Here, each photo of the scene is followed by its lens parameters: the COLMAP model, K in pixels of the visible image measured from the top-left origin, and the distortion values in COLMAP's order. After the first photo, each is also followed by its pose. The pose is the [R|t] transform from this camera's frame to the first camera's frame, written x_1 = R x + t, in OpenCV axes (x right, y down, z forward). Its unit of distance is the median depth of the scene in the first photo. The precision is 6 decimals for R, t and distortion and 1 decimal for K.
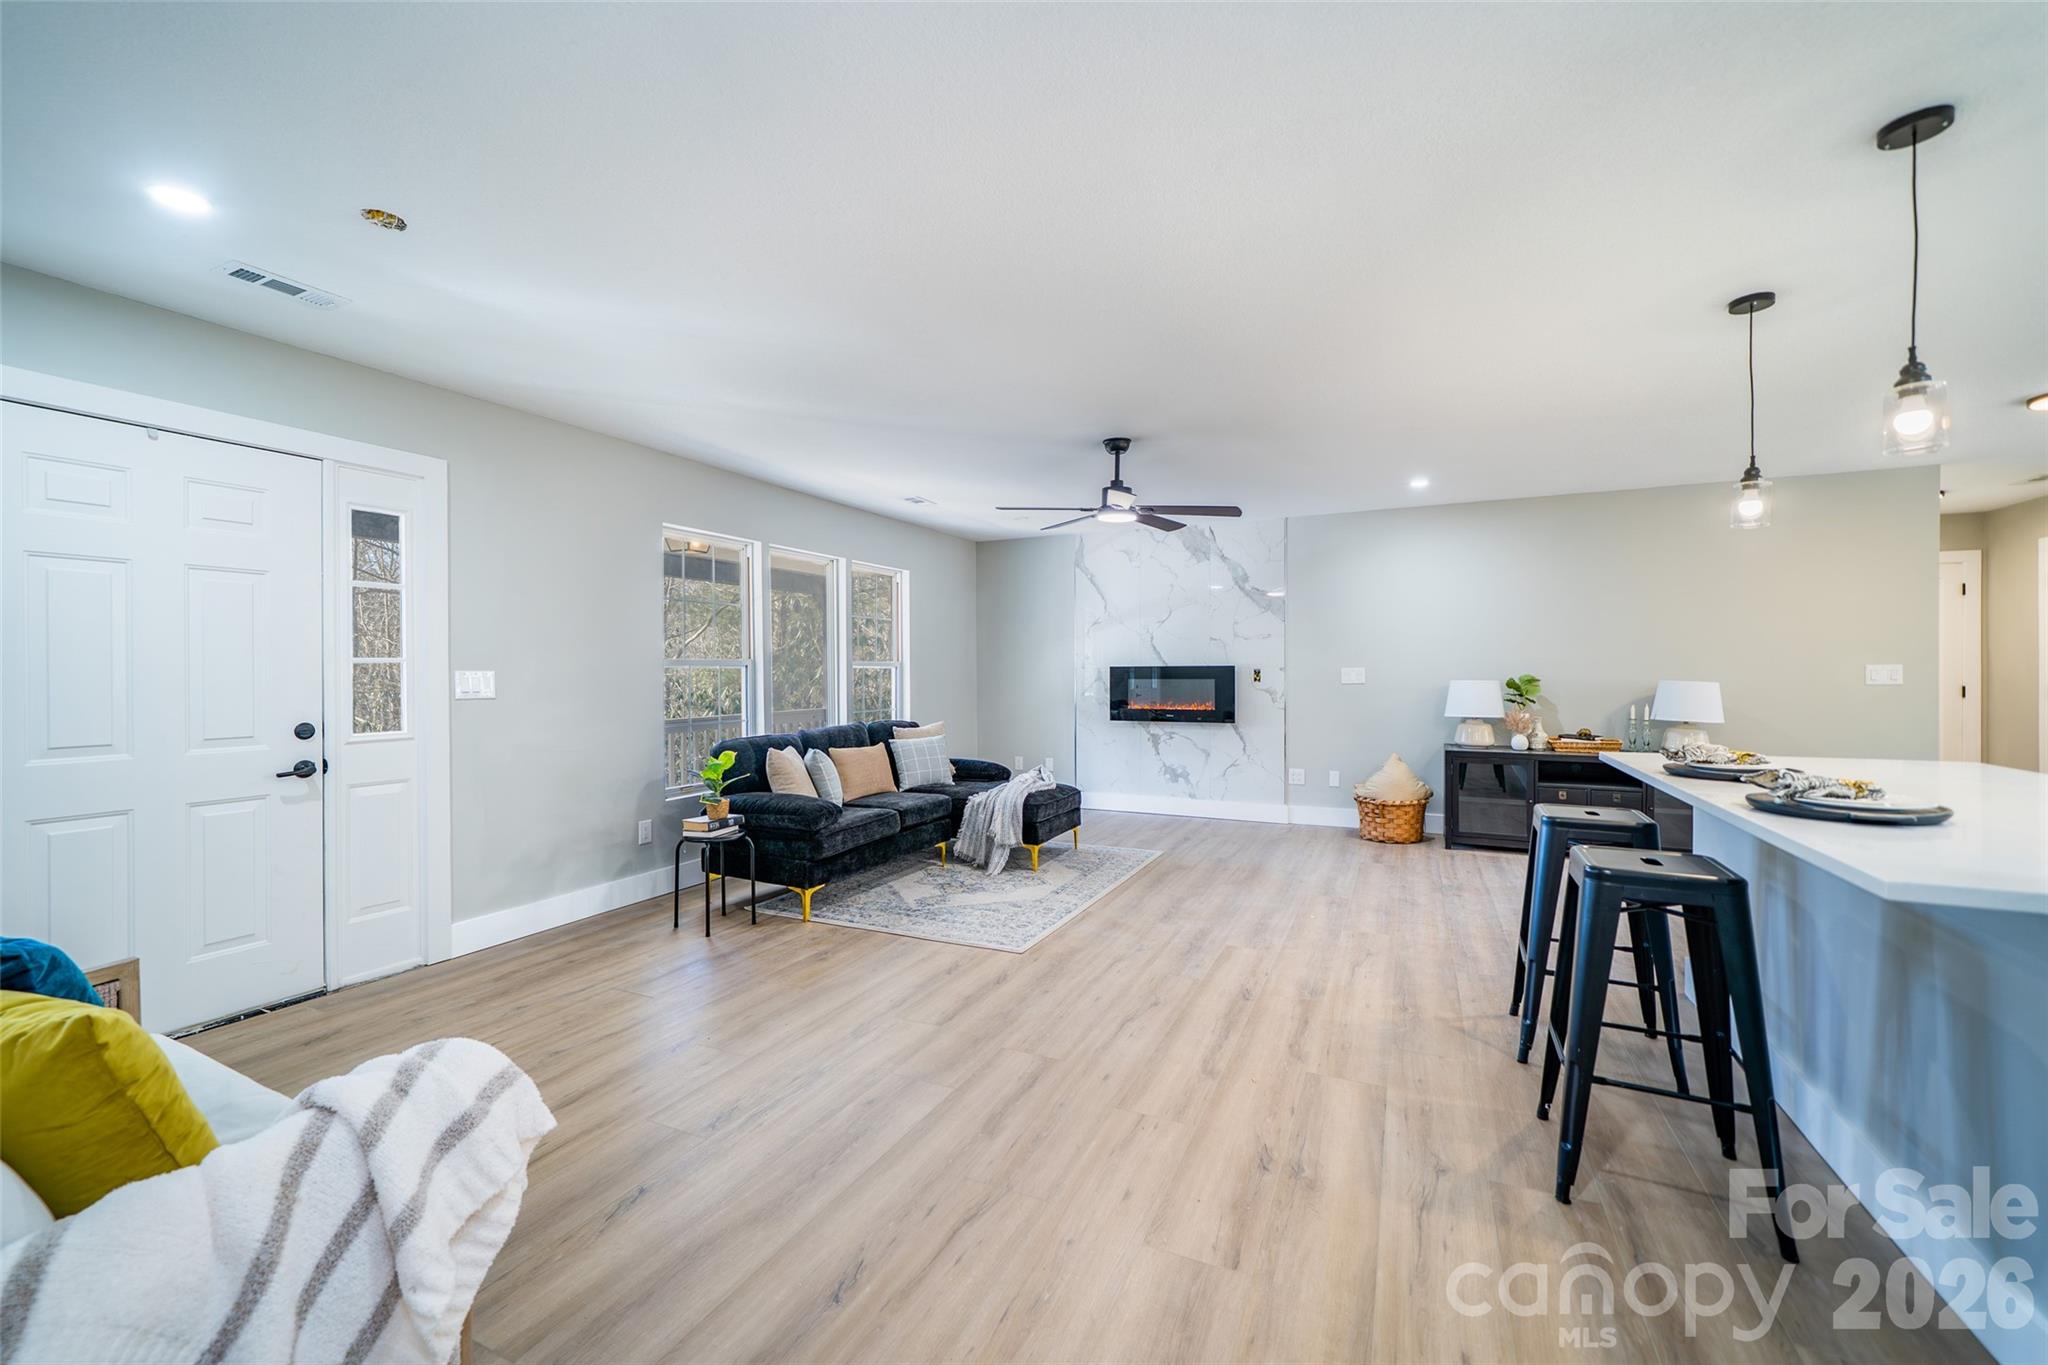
lens RADIAL K [[829.1, 0, 1029.4], [0, 829.1, 675.9], [0, 0, 1]] dist [-0.007269, 0.001473]
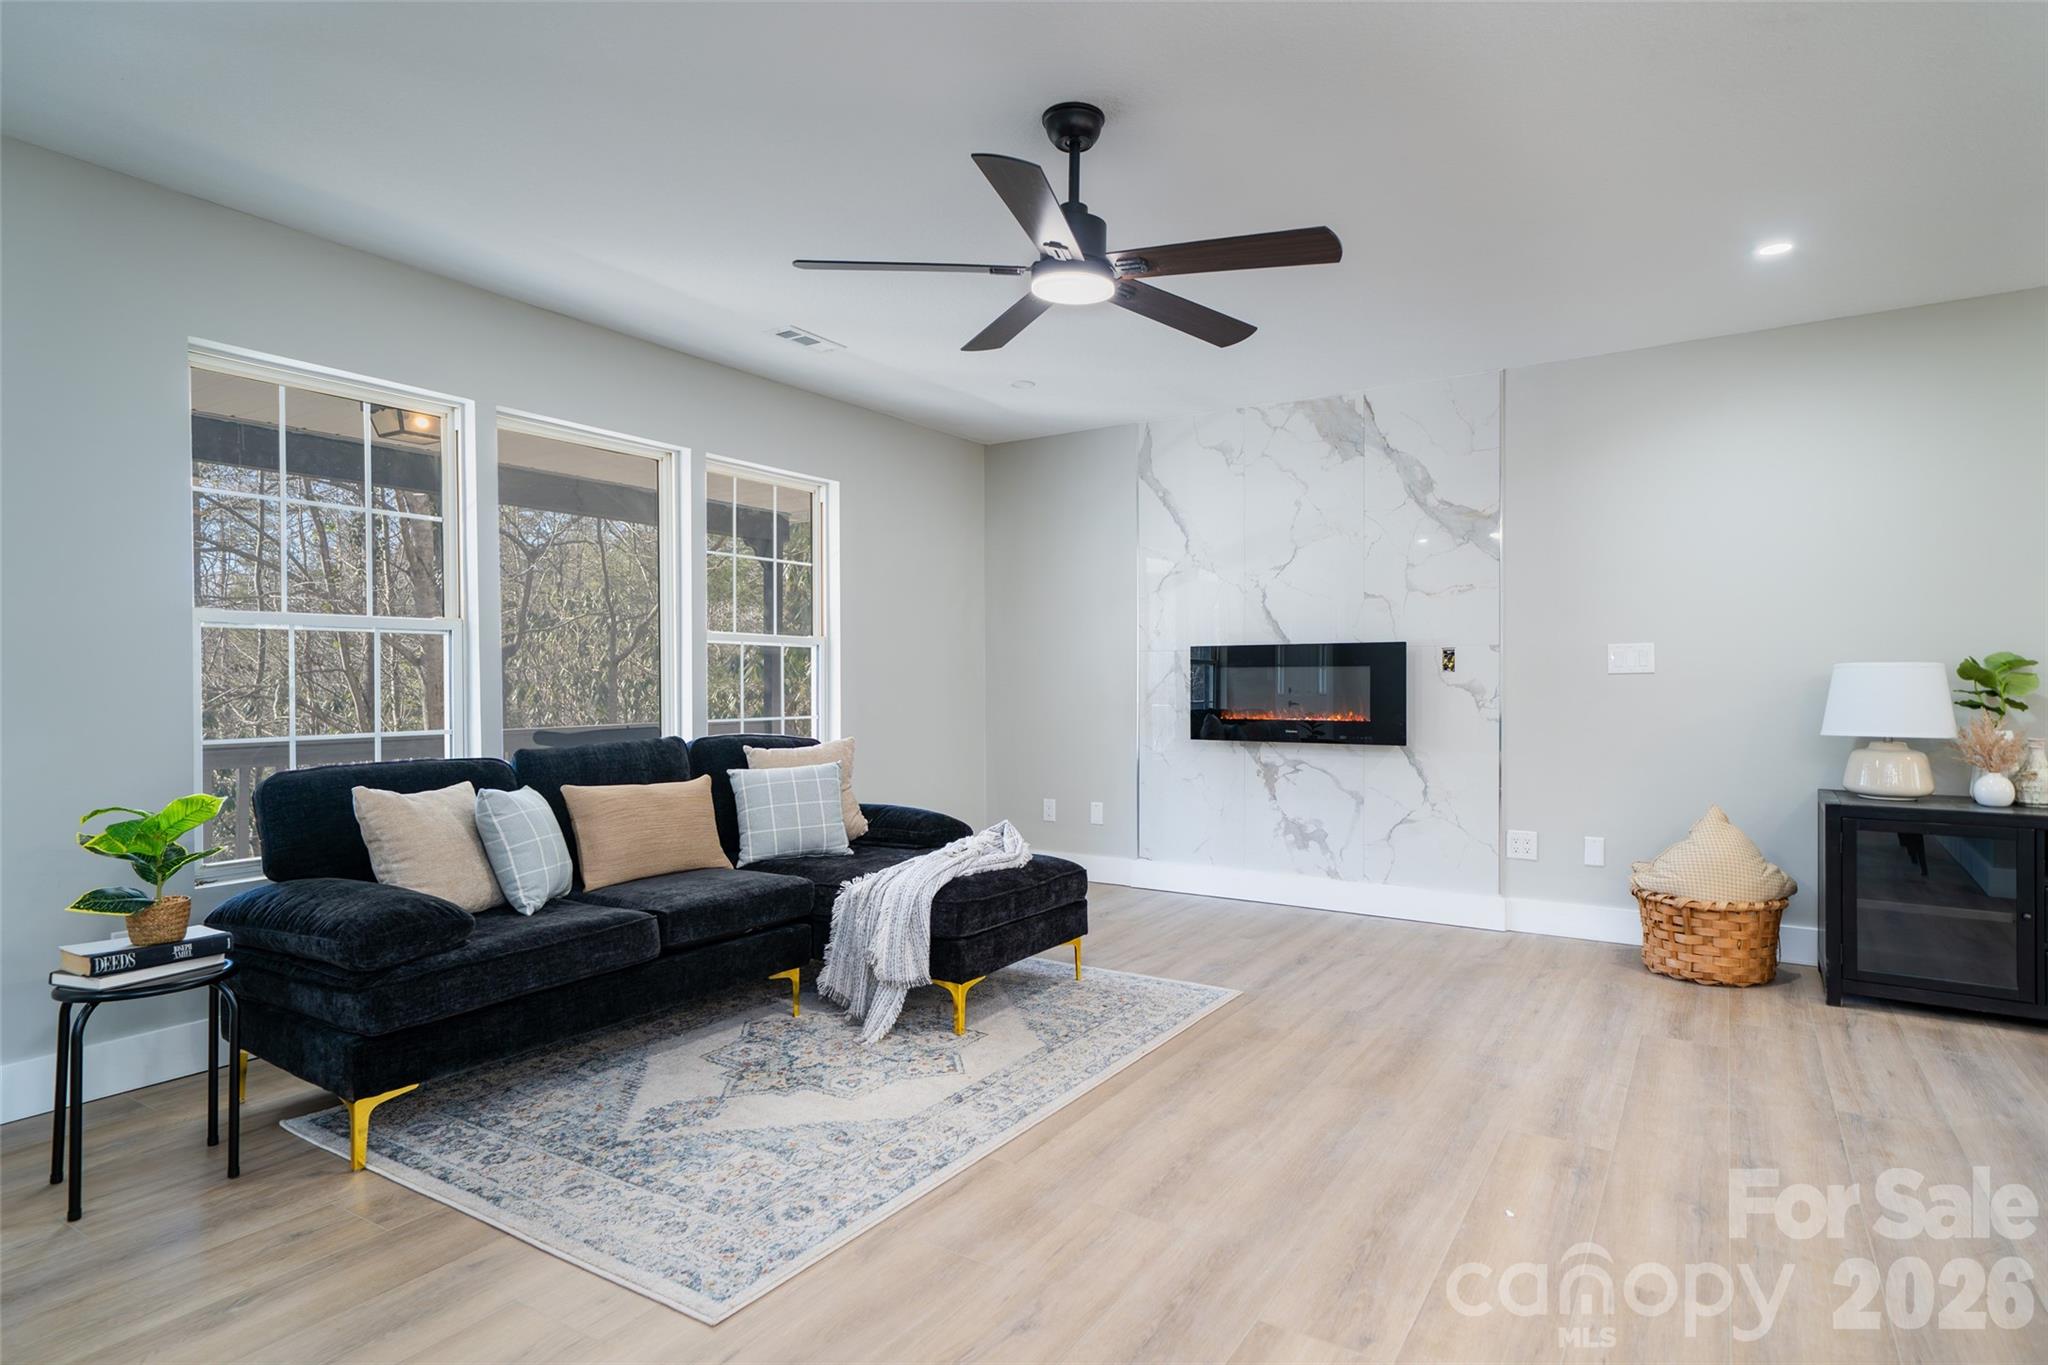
lens RADIAL K [[1051.6, 0, 1101.2], [0, 1051.6, 680.2], [0, 0, 1]] dist [0.016258, 0.000072]
pose [[0.994447, 0.001971, -0.105216, 0.155056], [-0.002595, 0.999980, -0.005793, 0.023440], [0.105203, 0.006034, 0.994433, 0.361886]]
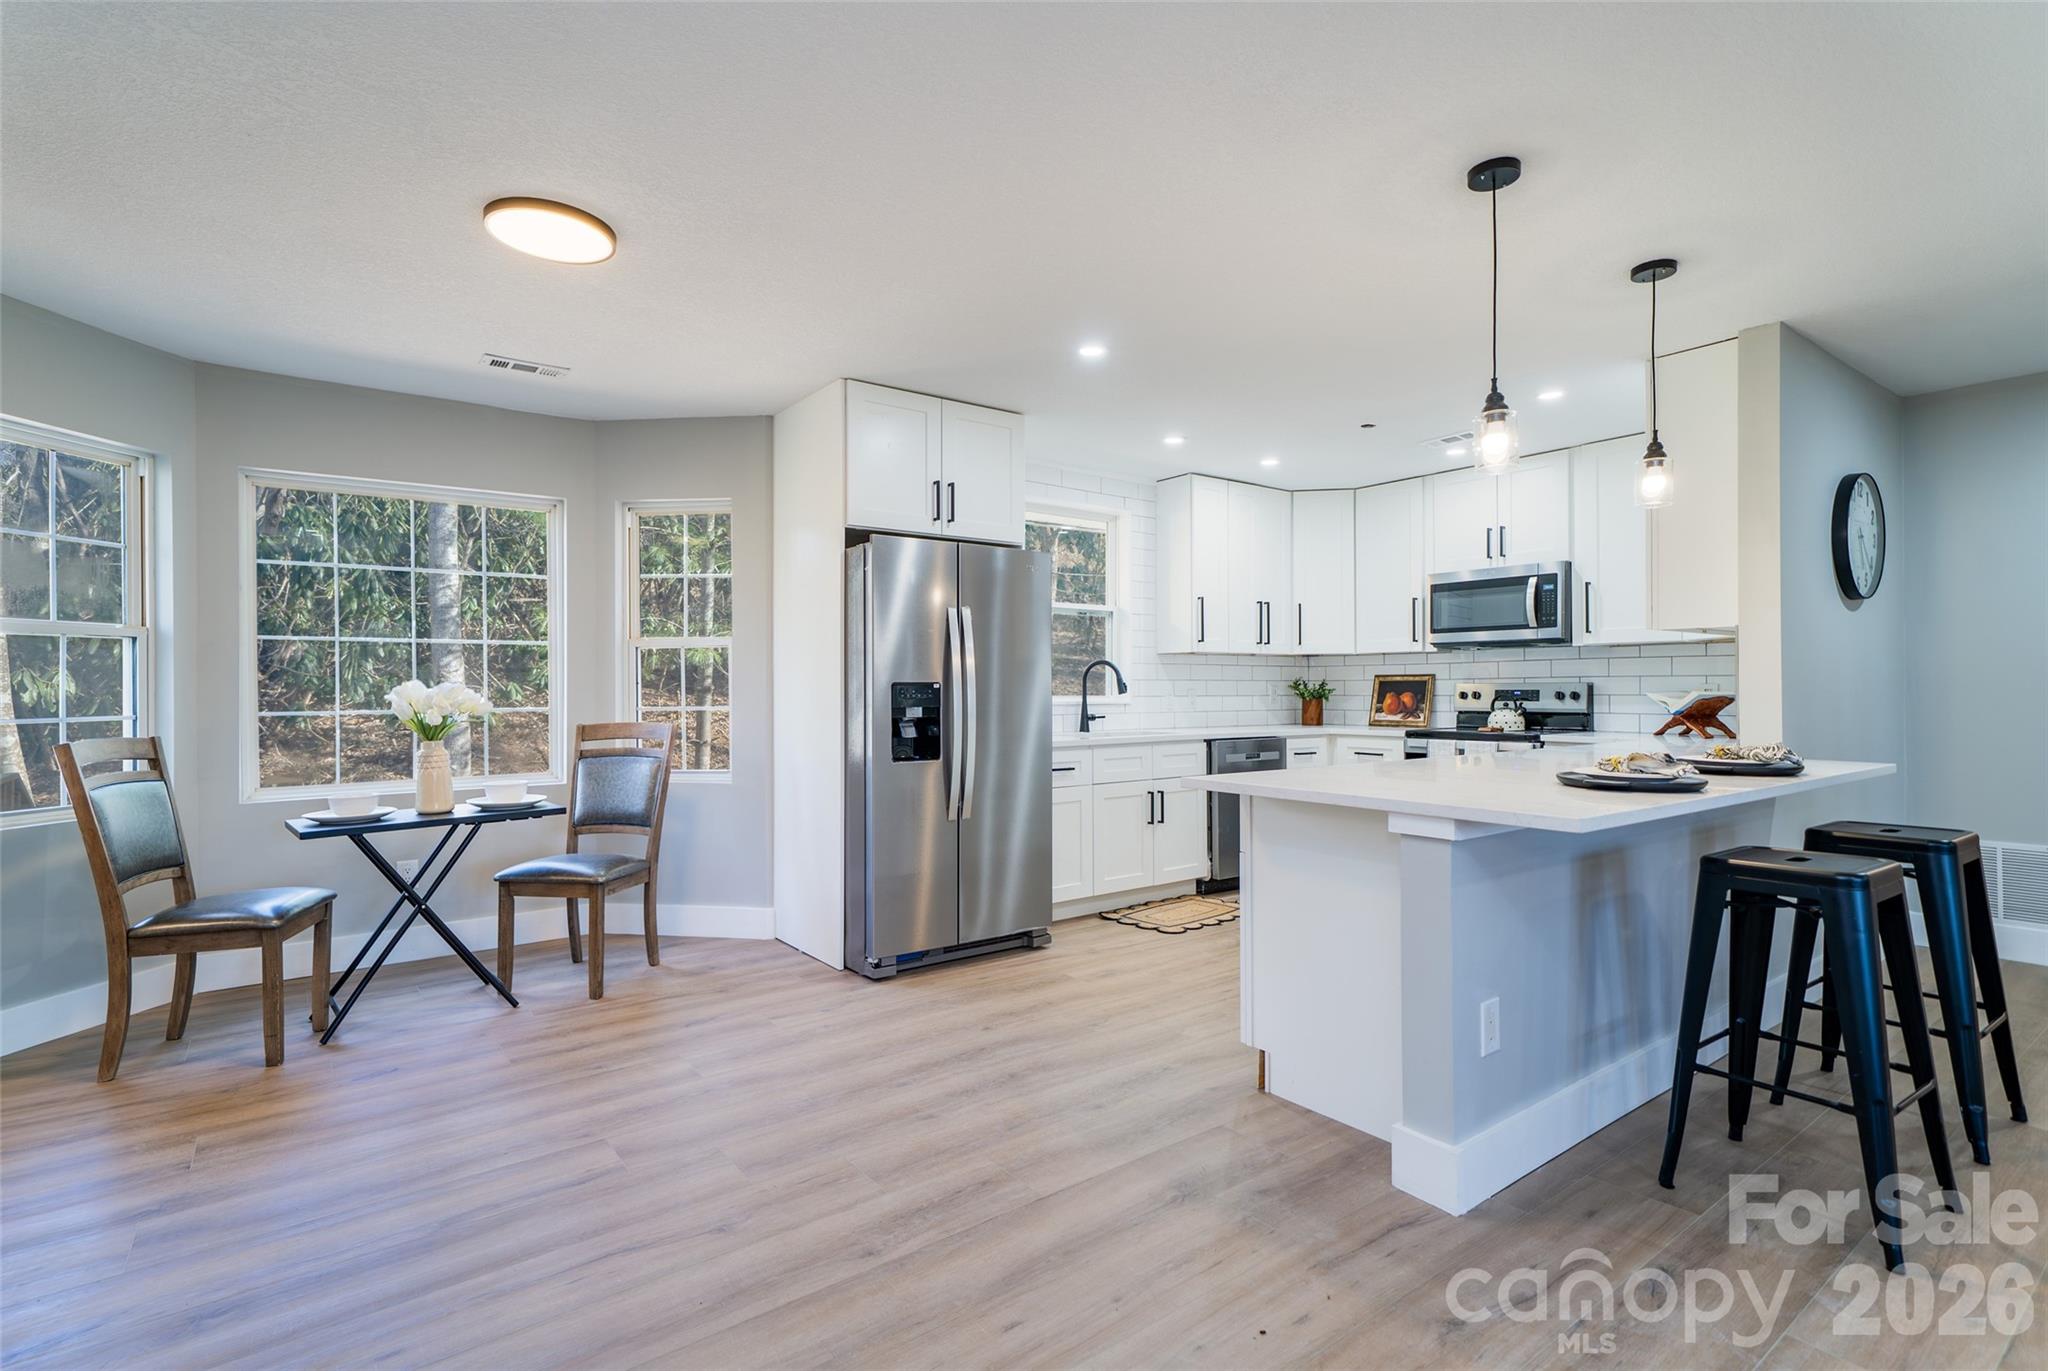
lens RADIAL K [[973.5, 0, 1001.1], [0, 973.5, 691.0], [0, 0, 1]] dist [0.005948, 0.000572]
pose [[-0.874747, 0.007253, 0.484526, 0.439837], [0.011505, 0.999917, 0.005803, 0.003773], [-0.484444, 0.010650, -0.874757, 1.062241]]
